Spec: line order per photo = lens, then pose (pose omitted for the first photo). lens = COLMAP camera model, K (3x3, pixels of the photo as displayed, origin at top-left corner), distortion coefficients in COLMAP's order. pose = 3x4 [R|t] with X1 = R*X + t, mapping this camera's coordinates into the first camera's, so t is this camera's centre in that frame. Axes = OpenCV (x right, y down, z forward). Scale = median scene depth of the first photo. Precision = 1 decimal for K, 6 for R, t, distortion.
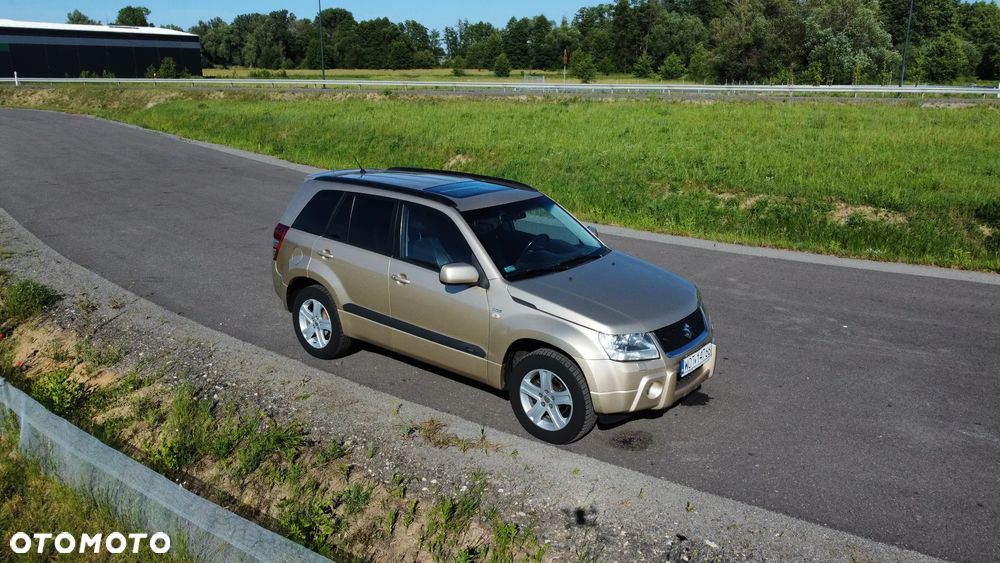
lens RADIAL K [[761.5, 0, 497.1], [0, 761.5, 282.4], [0, 0, 1]] dist [0.007579, -0.008580]
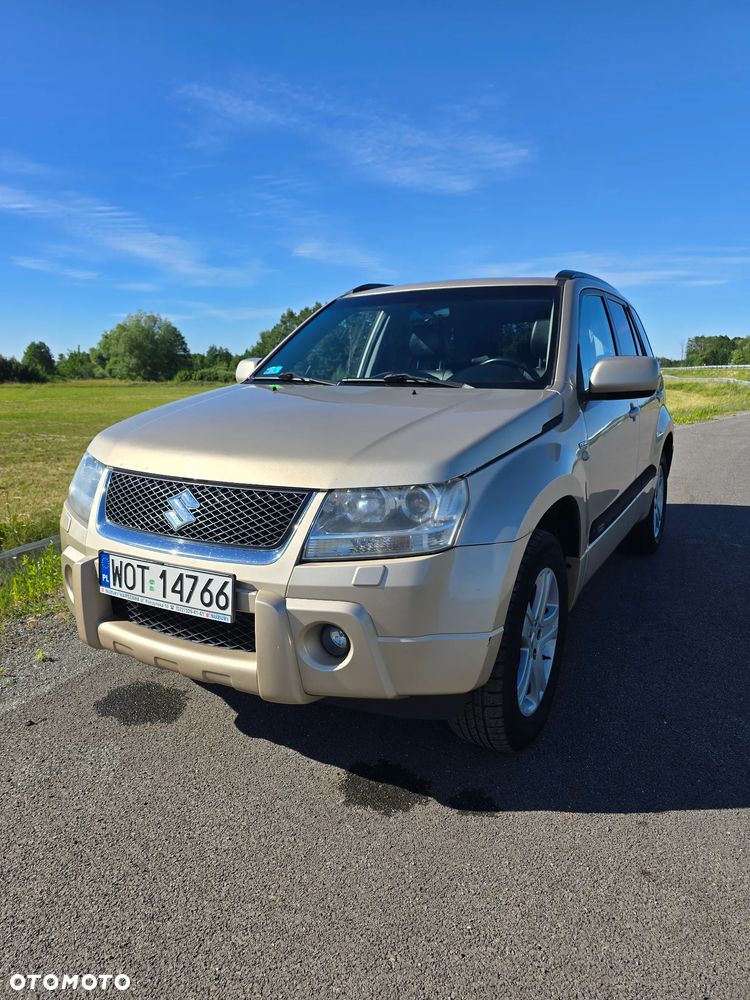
lens RADIAL K [[674.6, 0, 367.8], [0, 674.6, 482.2], [0, 0, 1]] dist [0.055036, -0.048980]
pose [[0.149554, 0.153304, -0.976797, 0.491962], [-0.263049, 0.958473, 0.110154, -0.010600], [0.953121, 0.240471, 0.183670, 0.839614]]
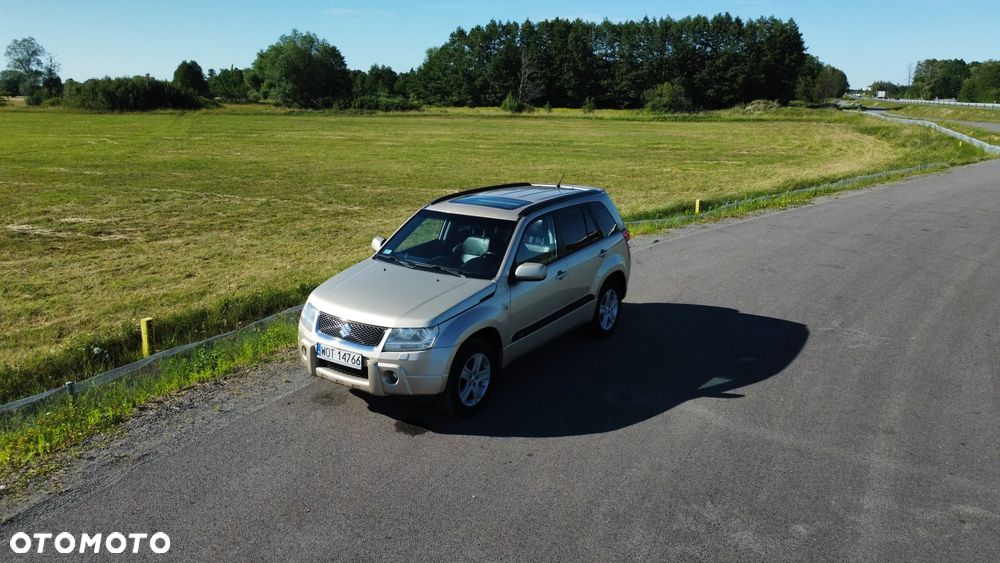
lens RADIAL K [[761.5, 0, 507.2], [0, 761.5, 257.6], [0, 0, 1]] dist [0.007579, -0.008580]
pose [[0.095861, 0.209337, -0.973133, 1.115673], [-0.281071, 0.943544, 0.175284, -0.252243], [0.954887, 0.256717, 0.149288, 0.846986]]
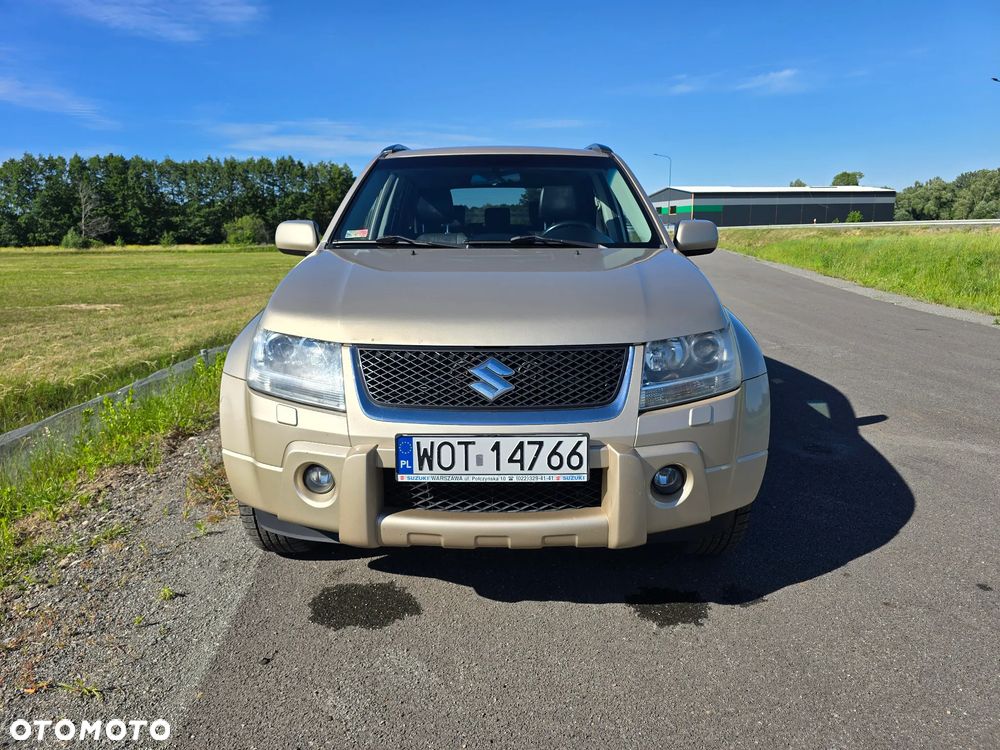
lens RADIAL K [[674.6, 0, 491.1], [0, 674.6, 358.7], [0, 0, 1]] dist [0.055036, -0.048980]
pose [[0.615978, 0.130145, -0.776939, 0.414727], [-0.198792, 0.980020, 0.006556, 0.042637], [0.762268, 0.150410, 0.629542, 0.647950]]
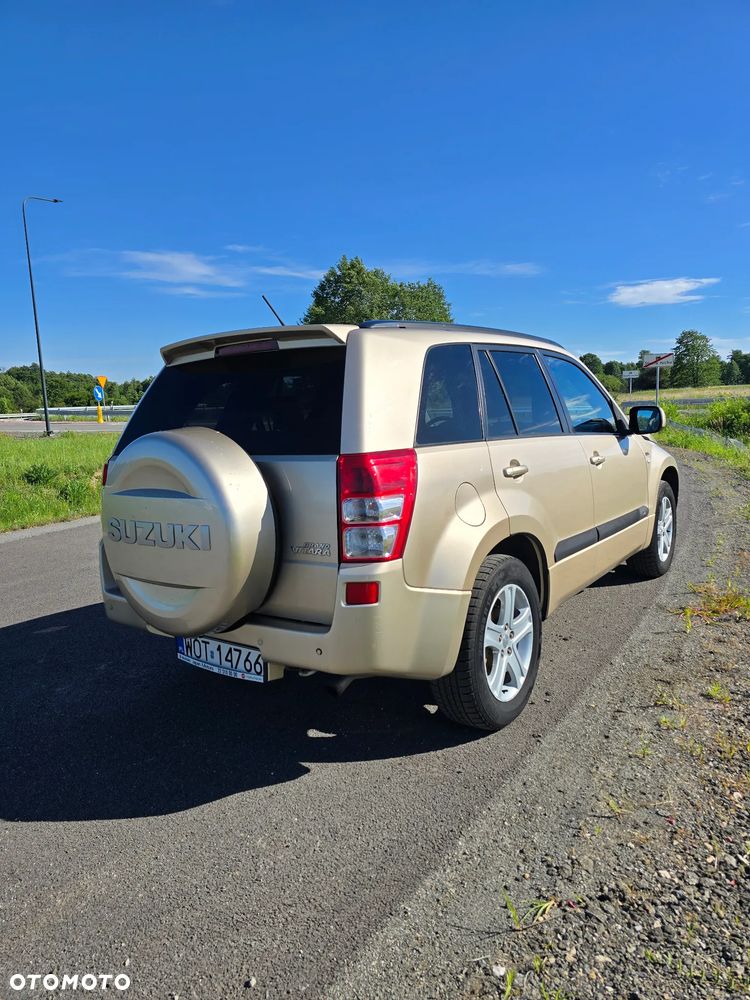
lens RADIAL K [[674.6, 0, 379.0], [0, 674.6, 495.6], [0, 0, 1]] dist [0.055036, -0.048980]
pose [[-0.061051, -0.138388, 0.988495, -0.629203], [0.316294, 0.936621, 0.150661, -0.110940], [-0.946695, 0.321853, -0.013410, 1.082749]]
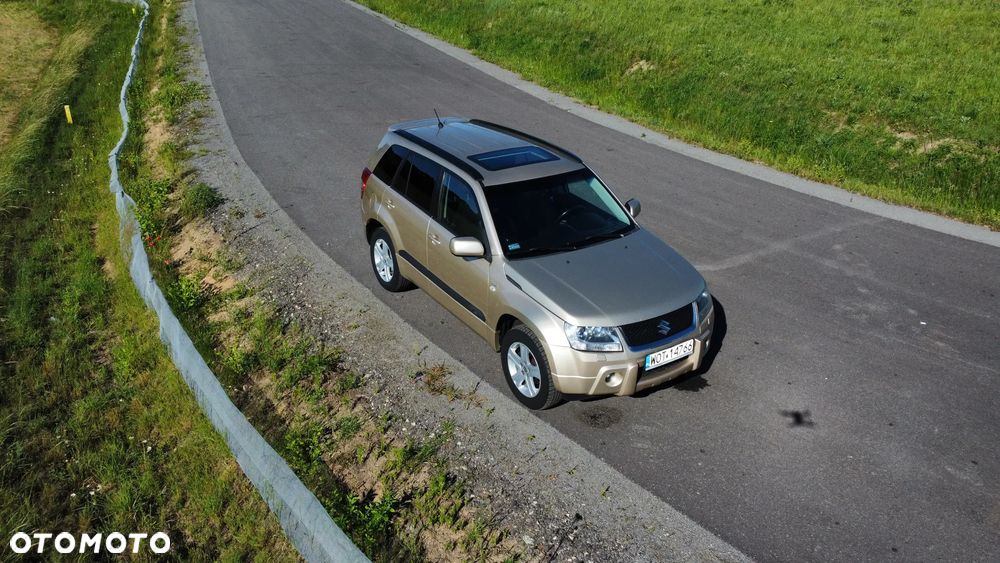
lens RADIAL K [[761.5, 0, 497.1], [0, 761.5, 281.7], [0, 0, 1]] dist [0.007579, -0.008580]
pose [[0.950770, 0.131127, -0.280787, 0.260595], [-0.084471, 0.981417, 0.172294, -0.131306], [0.298162, -0.140094, 0.944179, -0.044523]]
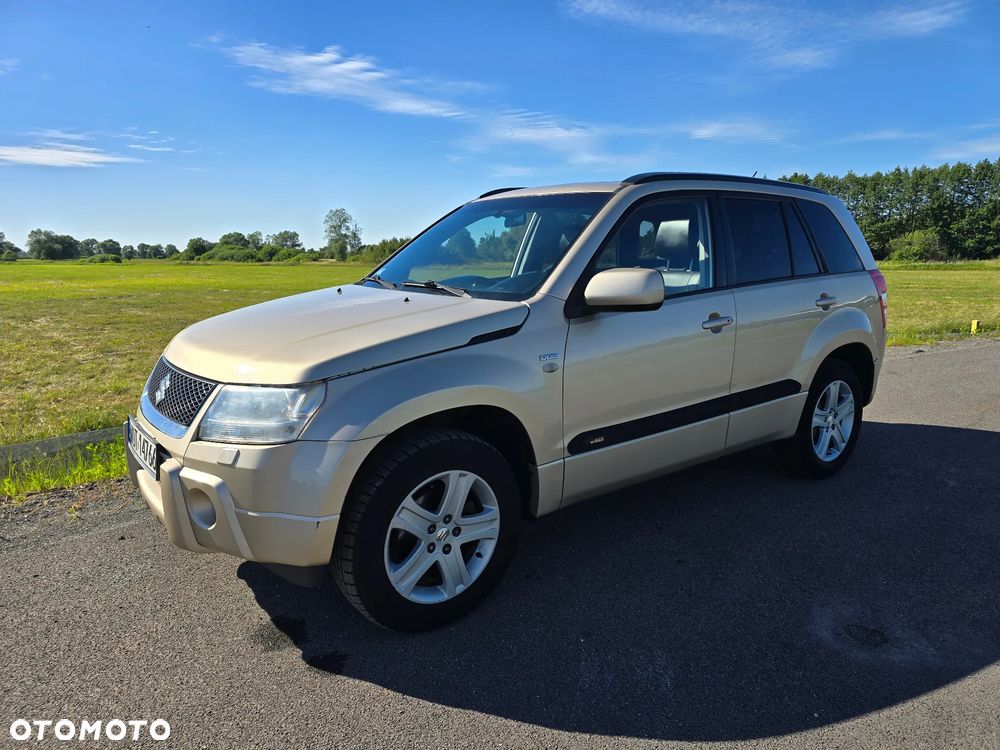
lens RADIAL K [[674.6, 0, 504.5], [0, 674.6, 372.2], [0, 0, 1]] dist [0.055036, -0.048980]
pose [[-0.233625, 0.163494, -0.958483, 0.511527], [-0.265632, 0.937531, 0.224666, -0.087531], [0.935339, 0.307091, -0.175601, 1.052969]]
